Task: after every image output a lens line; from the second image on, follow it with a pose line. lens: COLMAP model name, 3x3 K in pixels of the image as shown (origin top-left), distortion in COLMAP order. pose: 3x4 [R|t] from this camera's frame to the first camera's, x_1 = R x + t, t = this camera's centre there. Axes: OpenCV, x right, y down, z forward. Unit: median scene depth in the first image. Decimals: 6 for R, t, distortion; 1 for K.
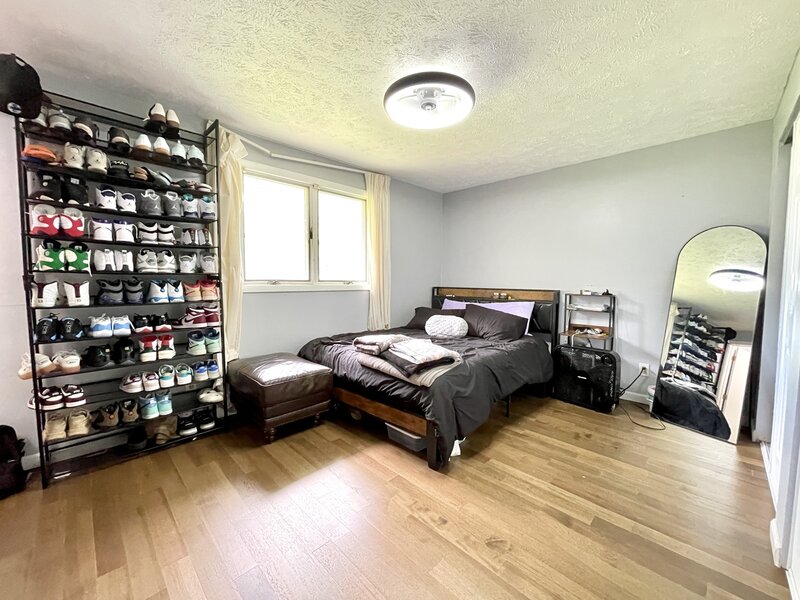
lens RADIAL K [[324.1, 0, 397.1], [0, 324.1, 299.6], [0, 0, 1]] dist [-0.001477, -0.000124]
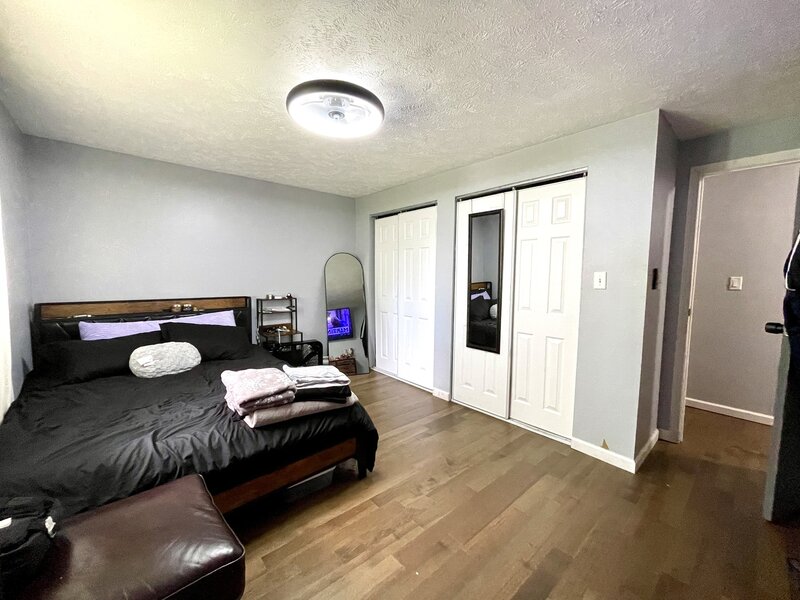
lens RADIAL K [[324.1, 0, 397.1], [0, 324.1, 299.6], [0, 0, 1]] dist [-0.001477, -0.000124]
pose [[0.060224, -0.076624, 0.995240, -0.534828], [0.052525, 0.995911, 0.073497, -0.073459], [-0.996802, 0.047849, 0.064002, 0.484412]]
